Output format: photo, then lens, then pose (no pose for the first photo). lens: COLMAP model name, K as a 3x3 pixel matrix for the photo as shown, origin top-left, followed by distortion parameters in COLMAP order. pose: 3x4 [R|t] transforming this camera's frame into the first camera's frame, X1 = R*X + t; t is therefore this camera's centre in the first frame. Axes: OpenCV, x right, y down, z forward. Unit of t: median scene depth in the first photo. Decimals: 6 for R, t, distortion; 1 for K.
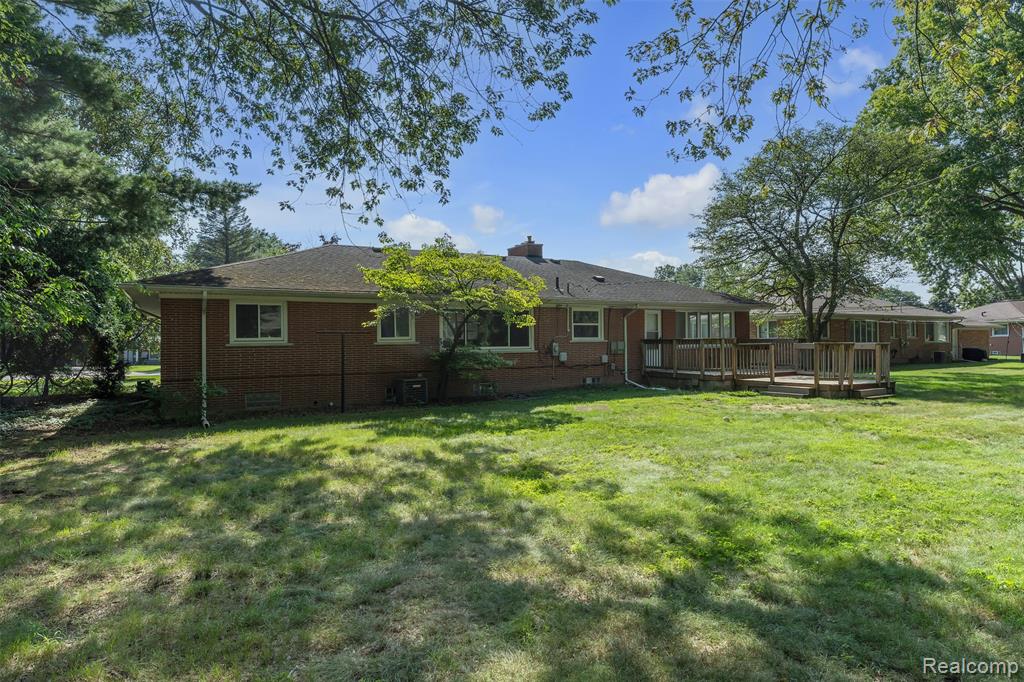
lens RADIAL K [[601.5, 0, 512.0], [0, 601.5, 341.0], [0, 0, 1]] dist [-0.019369, 0.000099]
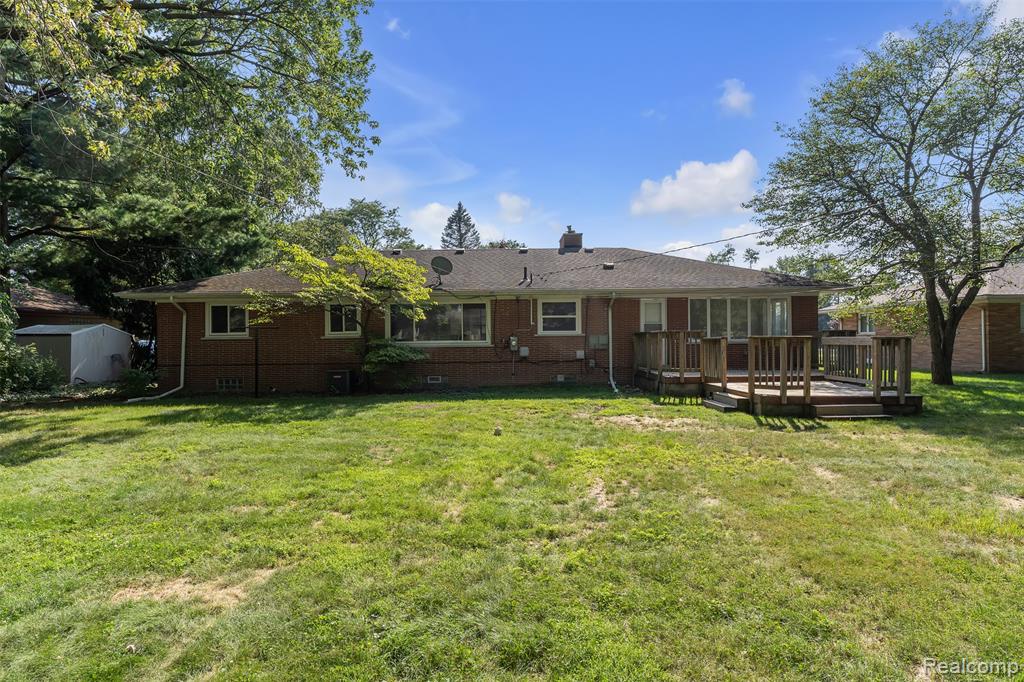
lens RADIAL K [[552.9, 0, 512.0], [0, 552.9, 341.0], [0, 0, 1]] dist [-0.003419, -0.000442]
pose [[0.874693, 0.002914, -0.484668, 0.464750], [0.002255, 0.999947, 0.010082, 0.000871], [0.484672, -0.009912, 0.874640, 0.221022]]
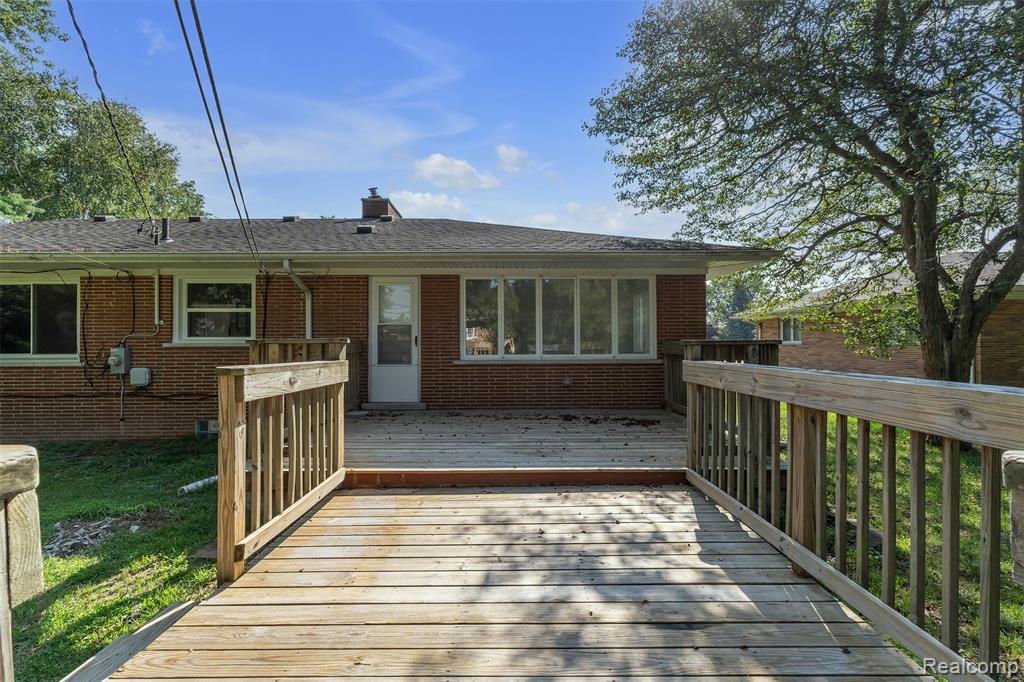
lens RADIAL K [[424.3, 0, 512.0], [0, 424.3, 341.0], [0, 0, 1]] dist [0.002259, 0.000133]
pose [[0.874588, 0.005982, -0.484831, 0.493883], [-0.004914, 0.999982, 0.003475, -0.004822], [0.484843, -0.000657, 0.874601, 0.802732]]
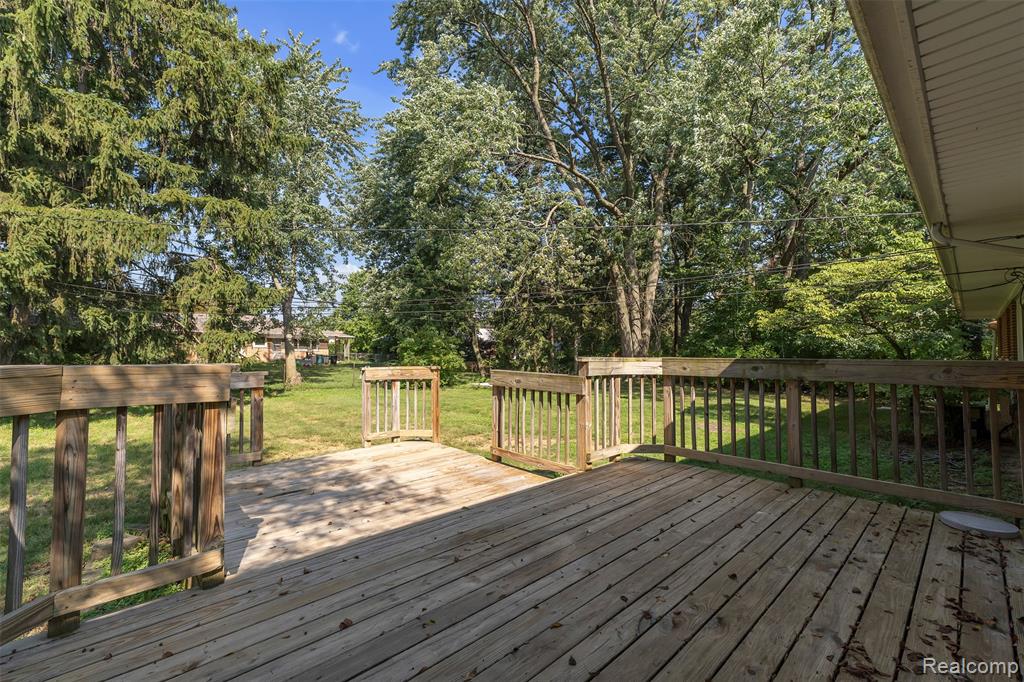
lens RADIAL K [[436.8, 0, 512.0], [0, 436.8, 341.0], [0, 0, 1]] dist [0.013773, 0.000091]
pose [[-0.975016, 0.002237, -0.222123, 0.426654], [0.008353, 0.999611, -0.026598, -0.006882], [0.221977, -0.027788, -0.974656, 1.120146]]
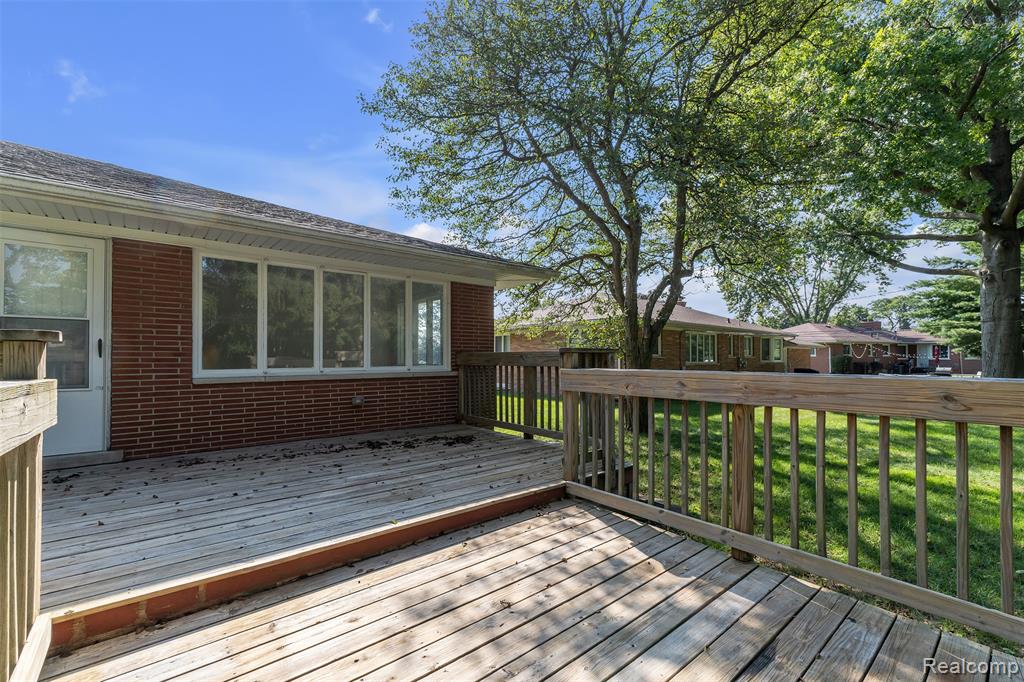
lens RADIAL K [[436.8, 0, 512.0], [0, 436.8, 341.0], [0, 0, 1]] dist [0.013773, 0.000091]
pose [[0.984722, 0.017213, 0.173284, 0.419142], [-0.011301, 0.999322, -0.035048, -0.001187], [-0.173769, 0.032554, 0.984248, 0.822437]]
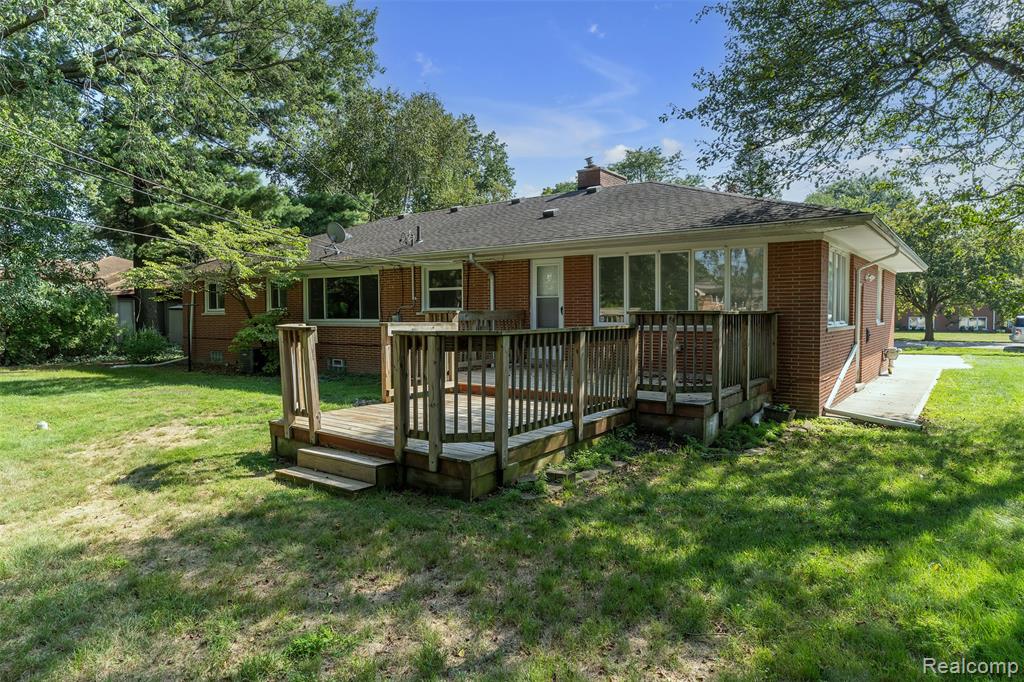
lens RADIAL K [[623.6, 0, 512.0], [0, 623.6, 341.0], [0, 0, 1]] dist [0.000201, -0.000301]
pose [[0.404791, 0.053499, -0.912843, 0.805531], [0.003934, 0.998176, 0.060245, -0.010425], [0.914401, -0.027978, 0.403842, 0.768454]]
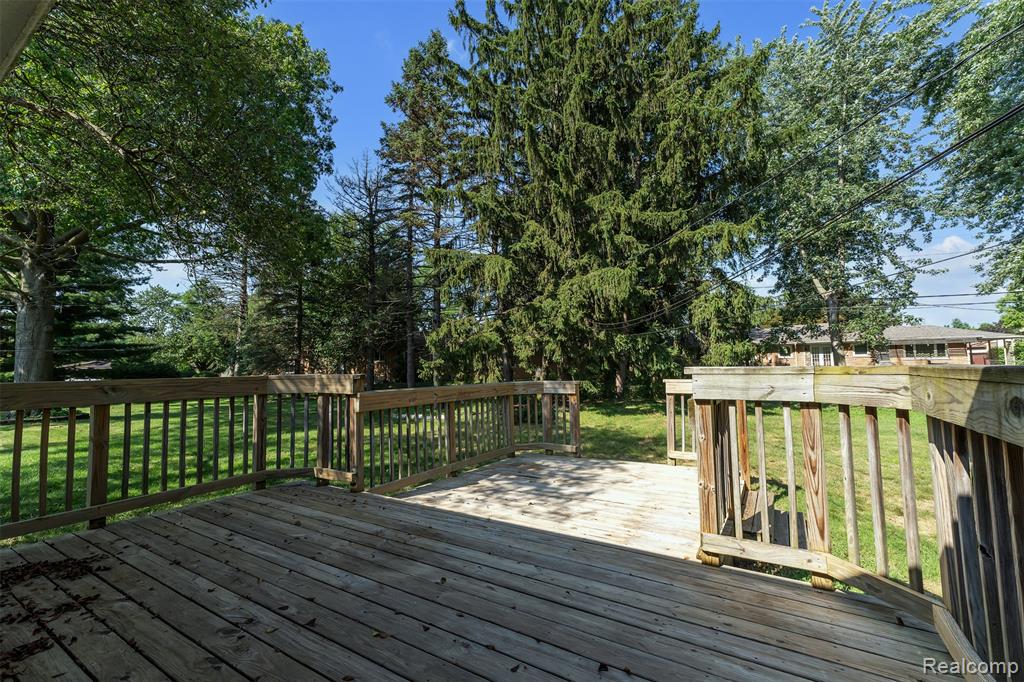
lens RADIAL K [[424.3, 0, 512.0], [0, 424.3, 341.0], [0, 0, 1]] dist [0.002259, 0.000133]
pose [[-0.466386, 0.076329, 0.881282, 0.263921], [0.018249, 0.996888, -0.076684, -0.003441], [-0.884393, -0.019682, -0.466328, 1.026953]]
